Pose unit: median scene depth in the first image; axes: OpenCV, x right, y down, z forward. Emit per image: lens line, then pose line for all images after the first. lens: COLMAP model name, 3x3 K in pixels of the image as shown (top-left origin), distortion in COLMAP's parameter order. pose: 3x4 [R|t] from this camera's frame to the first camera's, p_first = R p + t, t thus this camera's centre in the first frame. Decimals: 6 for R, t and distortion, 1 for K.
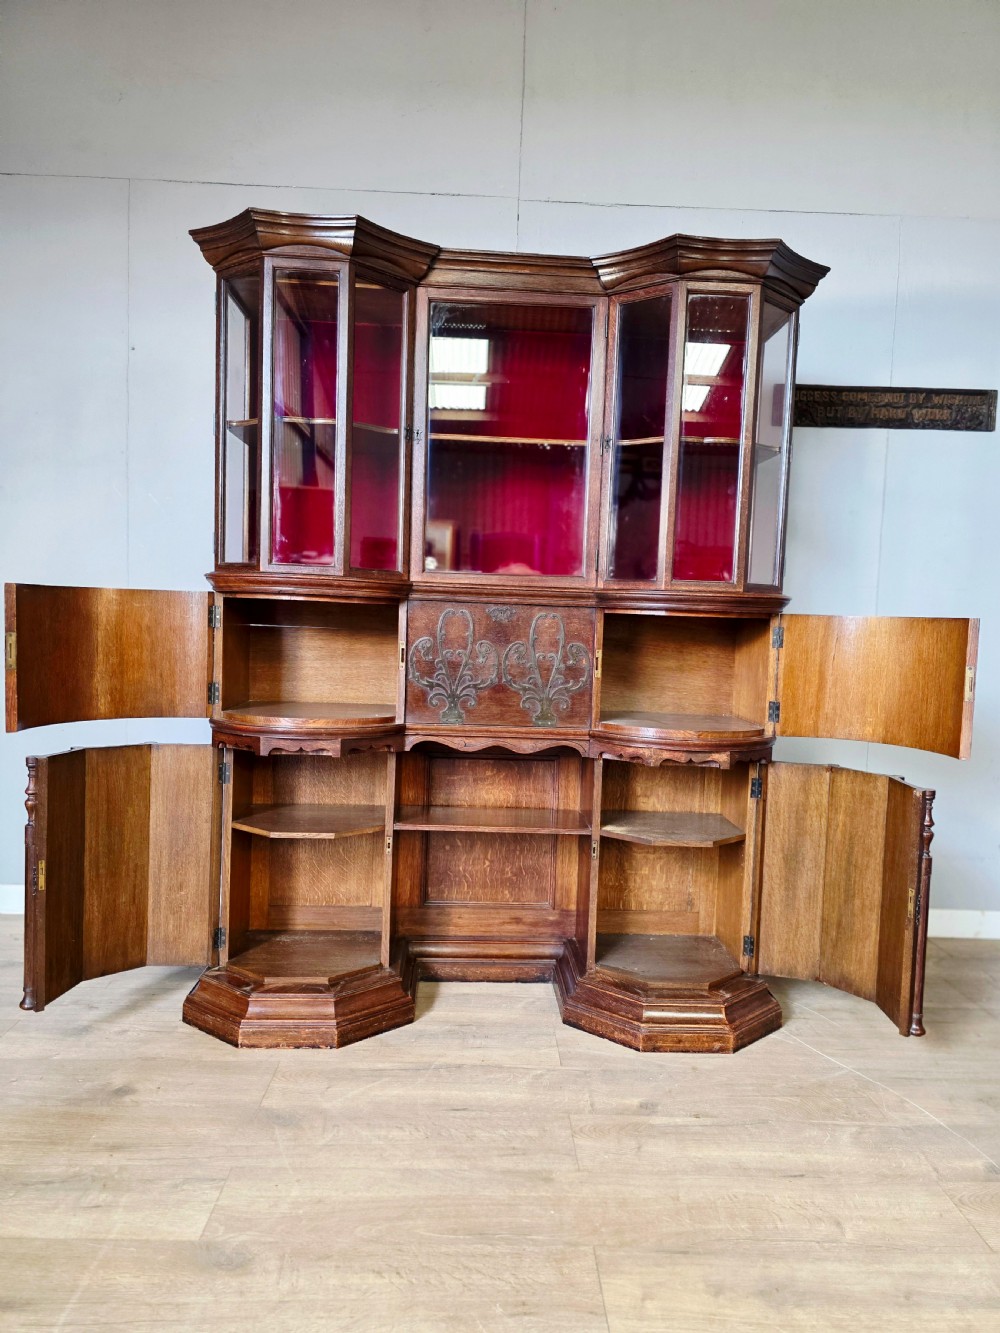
lens RADIAL K [[902.4, 0, 511.5], [0, 902.4, 666.4], [0, 0, 1]] dist [0.067068, -0.073582]
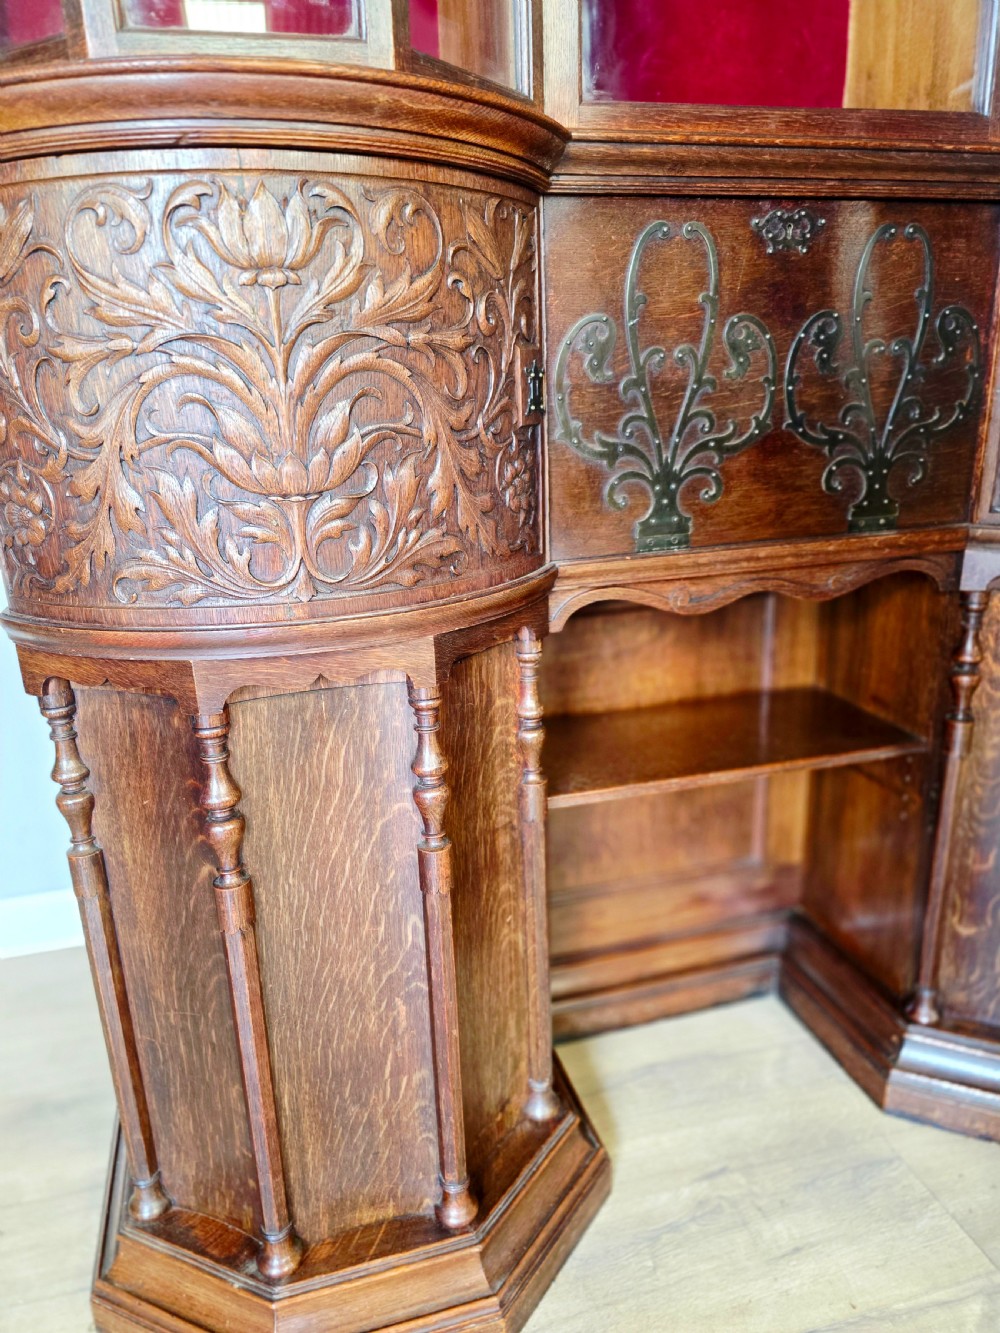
lens RADIAL K [[916.6, 0, 500.3], [0, 916.6, 675.0], [0, 0, 1]] dist [0.049184, -0.054187]
pose [[0.972865, -0.133876, 0.188707, -0.225478], [0.081681, 0.961811, 0.261242, 0.006589], [-0.216474, -0.238739, 0.946648, 0.648522]]
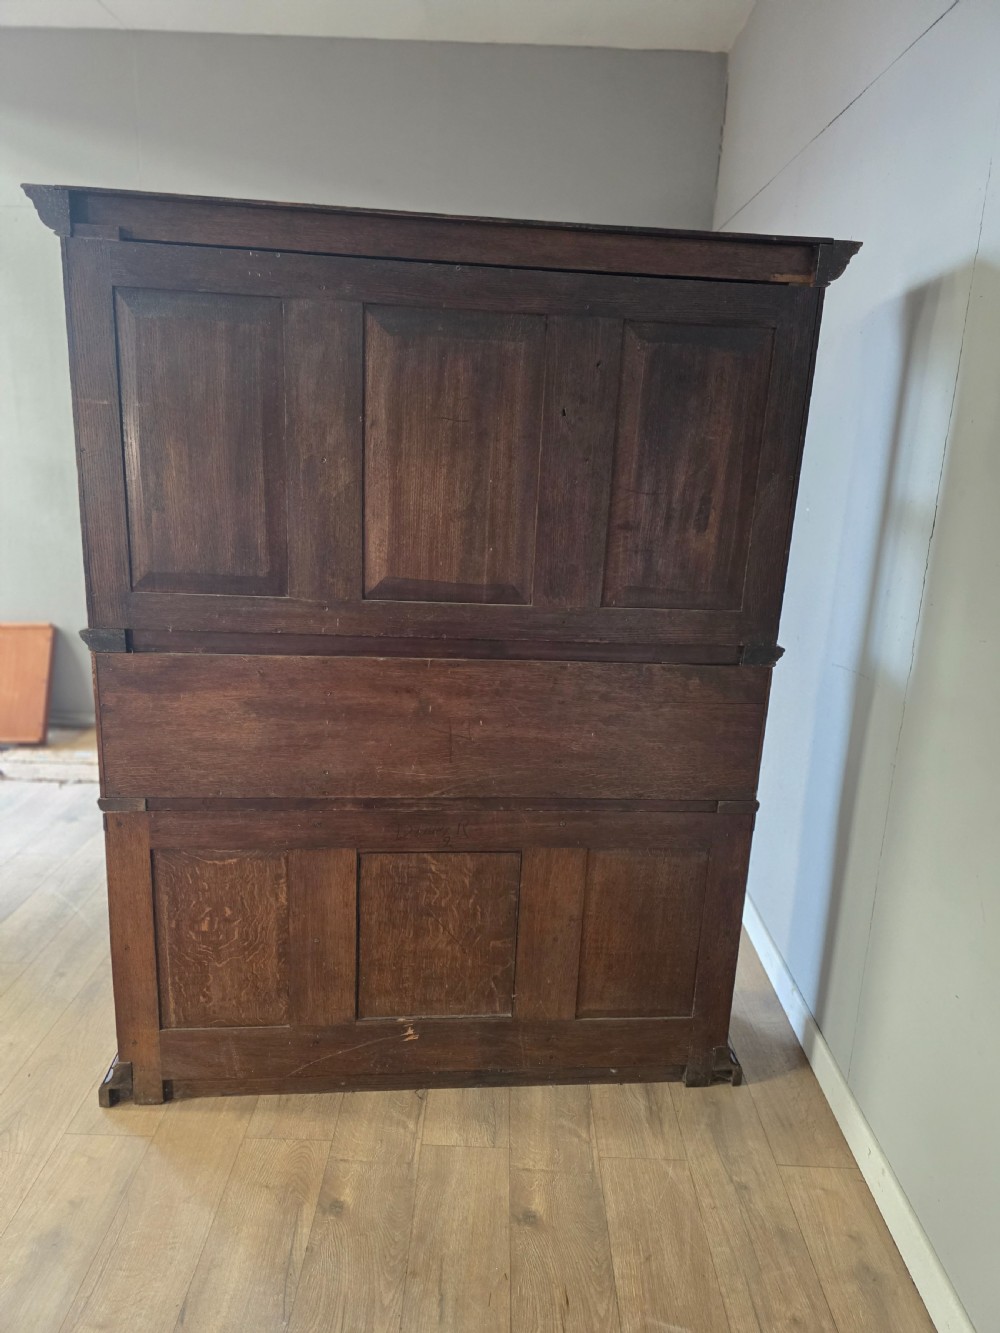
lens RADIAL K [[923.8, 0, 501.8], [0, 923.8, 670.0], [0, 0, 1]] dist [0.044517, -0.036745]
pose [[-0.042284, 0.240230, -0.969795, 0.841061], [-0.089460, 0.965853, 0.243154, -0.278504], [0.995092, 0.097039, -0.019350, 0.999839]]
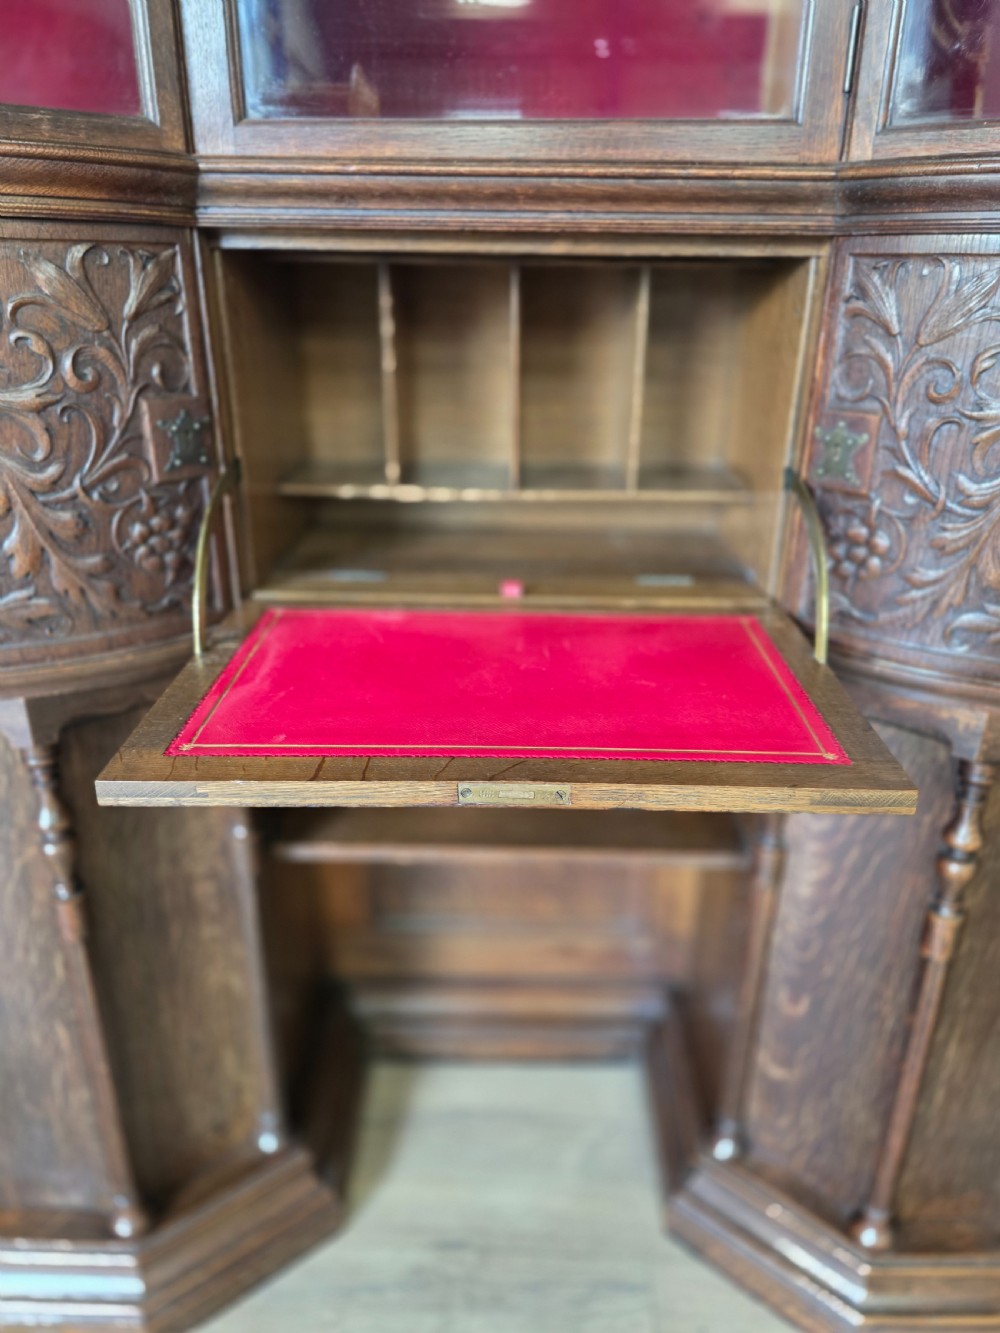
lens RADIAL K [[916.6, 0, 506.4], [0, 916.6, 668.9], [0, 0, 1]] dist [0.049184, -0.054187]
pose [[0.997393, 0.002280, -0.072127, 0.009799], [0.022002, 0.942304, 0.334034, -0.037224], [0.068727, -0.334750, 0.939797, 0.682364]]
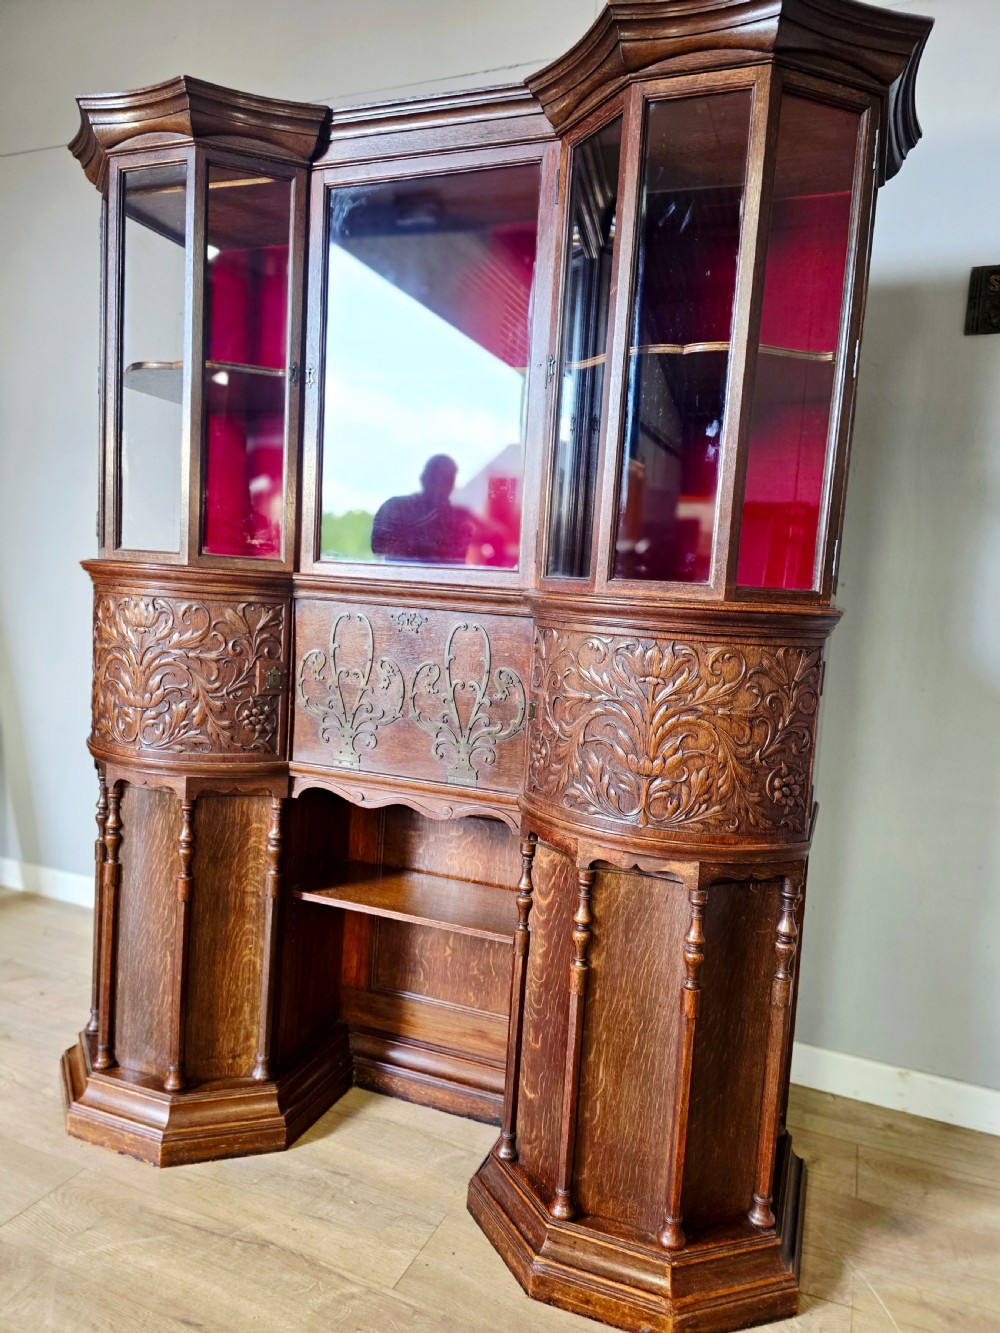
lens RADIAL K [[902.4, 0, 505.7], [0, 902.4, 676.1], [0, 0, 1]] dist [0.067068, -0.073582]
pose [[0.912185, 0.060454, -0.405296, 0.362348], [-0.051679, 0.998132, 0.032571, -0.043887], [0.406508, -0.008765, 0.913605, 0.390426]]
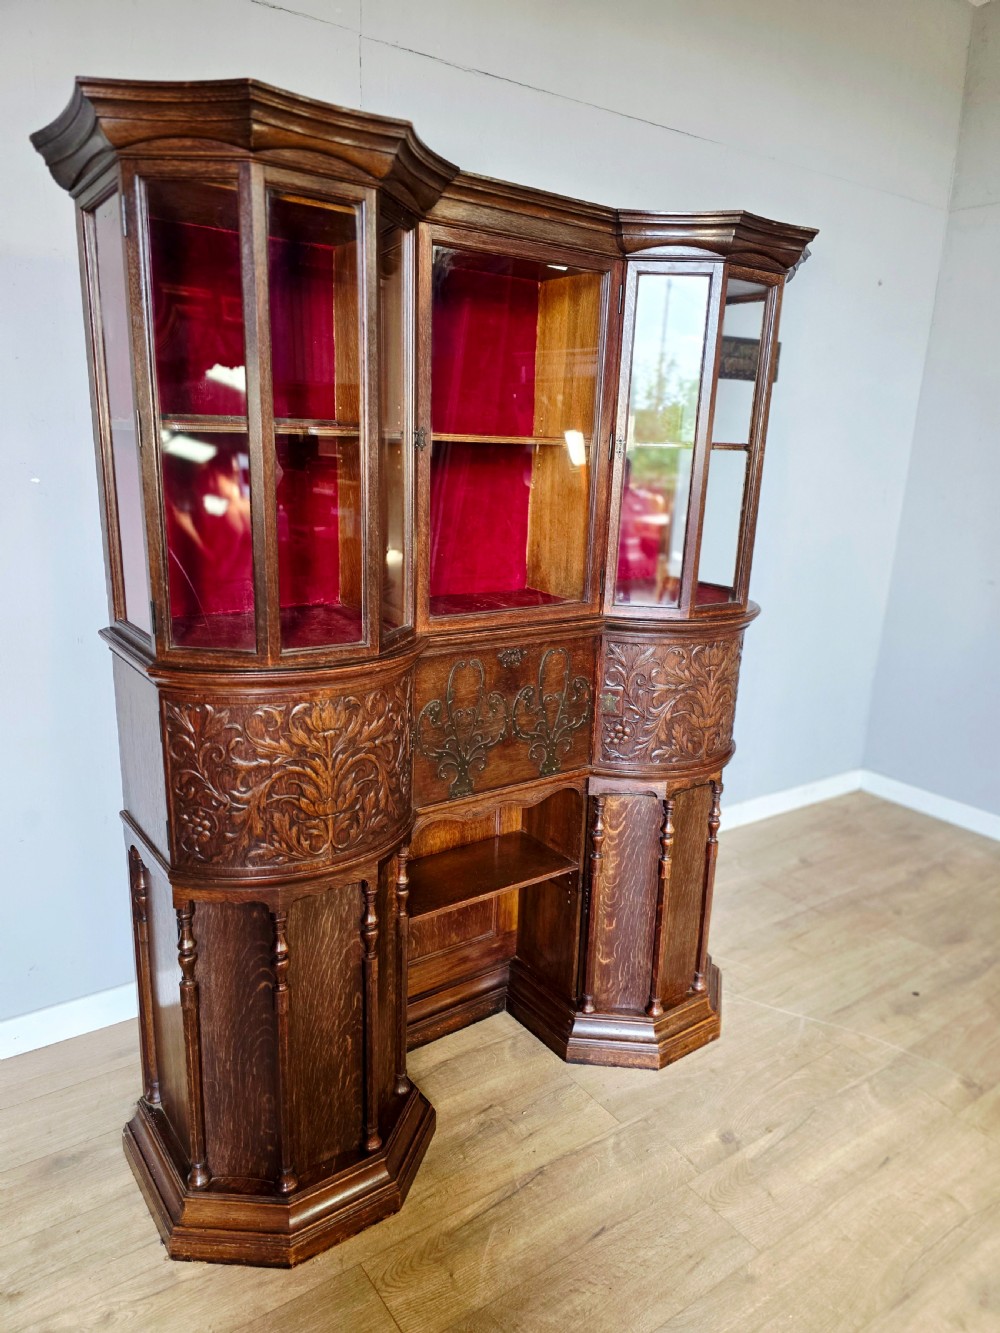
lens RADIAL K [[902.4, 0, 514.2], [0, 902.4, 668.9], [0, 0, 1]] dist [0.067068, -0.073582]
pose [[0.833720, -0.141214, 0.533826, -0.465072], [0.022872, 0.974749, 0.222131, -0.238217], [-0.551714, -0.172985, 0.815897, 0.334817]]
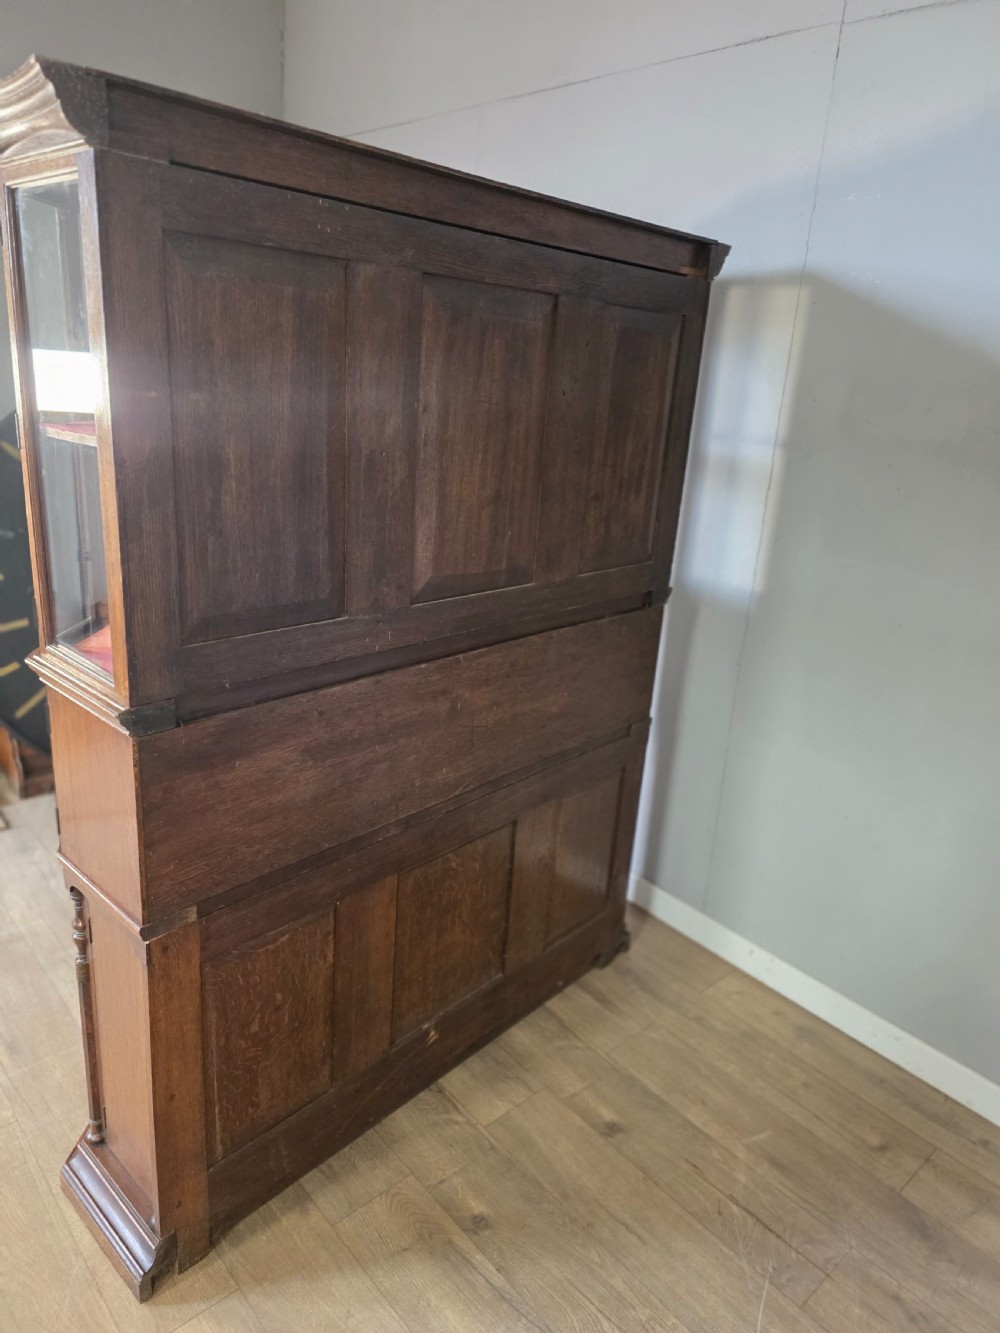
lens RADIAL K [[916.6, 0, 490.7], [0, 916.6, 664.6], [0, 0, 1]] dist [0.049184, -0.054187]
pose [[0.636485, 0.264301, -0.724591, 0.611014], [-0.088639, 0.958295, 0.271686, -0.288496], [0.766179, -0.108697, 0.633368, 0.410813]]
